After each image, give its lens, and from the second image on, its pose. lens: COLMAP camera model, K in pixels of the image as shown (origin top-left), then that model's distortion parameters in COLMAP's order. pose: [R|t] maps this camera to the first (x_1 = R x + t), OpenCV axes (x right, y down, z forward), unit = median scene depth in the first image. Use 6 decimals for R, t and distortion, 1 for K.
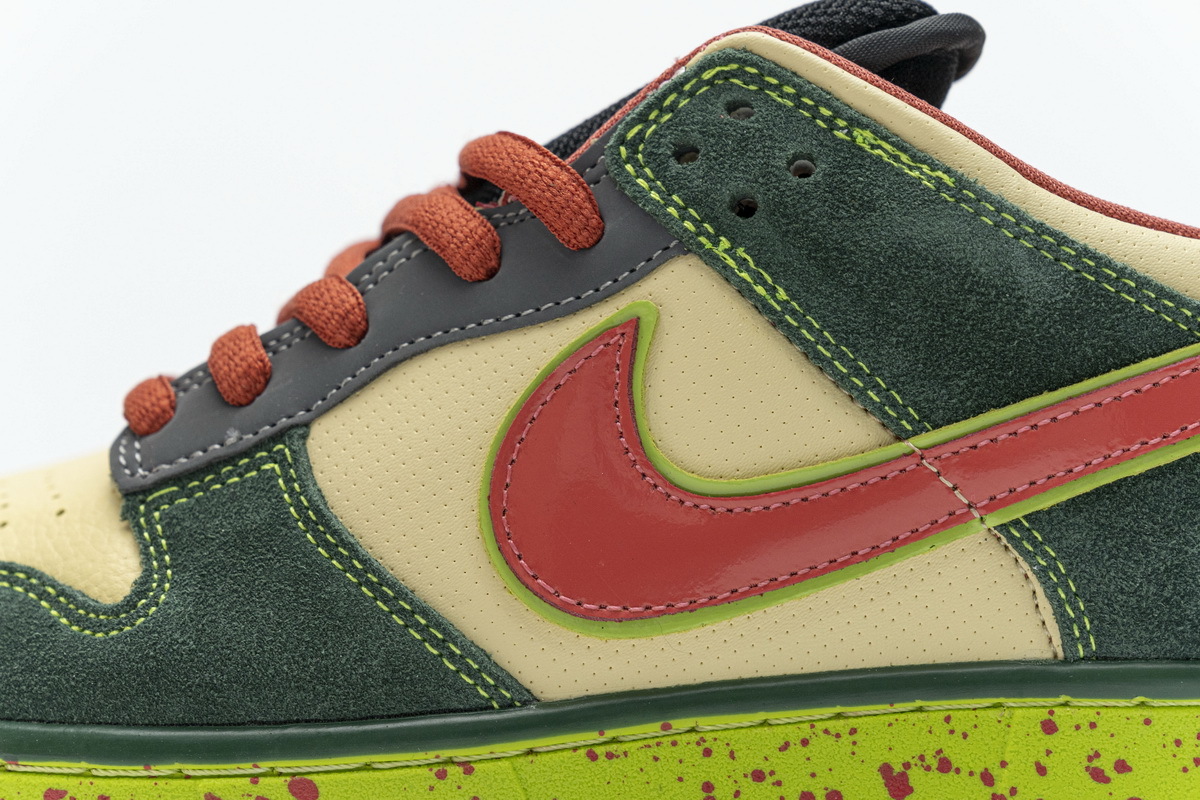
lens RADIAL K [[2398.4, 0, 600.6], [0, 2398.4, 395.5], [0, 0, 1]] dist [-0.000929, 0.000000]
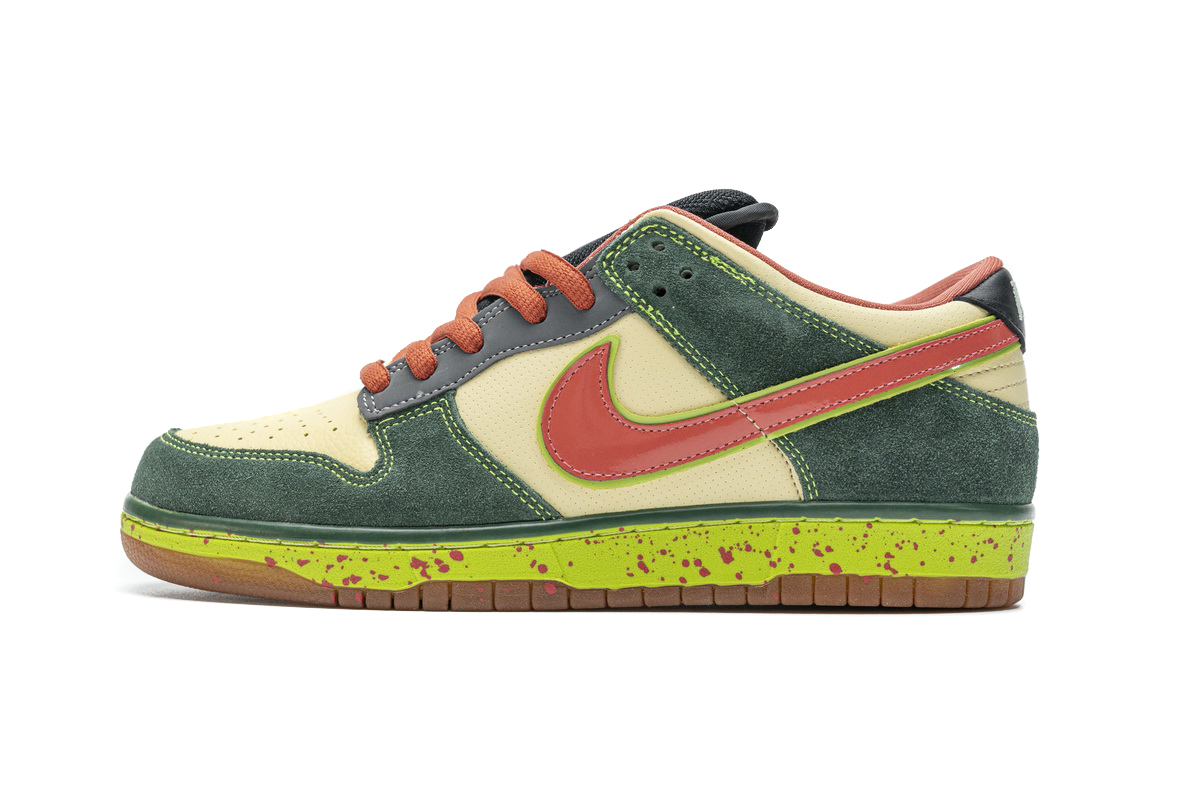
lens RADIAL K [[2398.4, 0, 599.5], [0, 2398.4, 401.2], [0, 0, 1]] dist [-0.000929, 0.000000]
pose [[0.999764, 0.009289, 0.019625, -0.036720], [-0.009985, 0.999314, 0.035673, -0.056675], [-0.019281, -0.035860, 0.999171, -1.181455]]
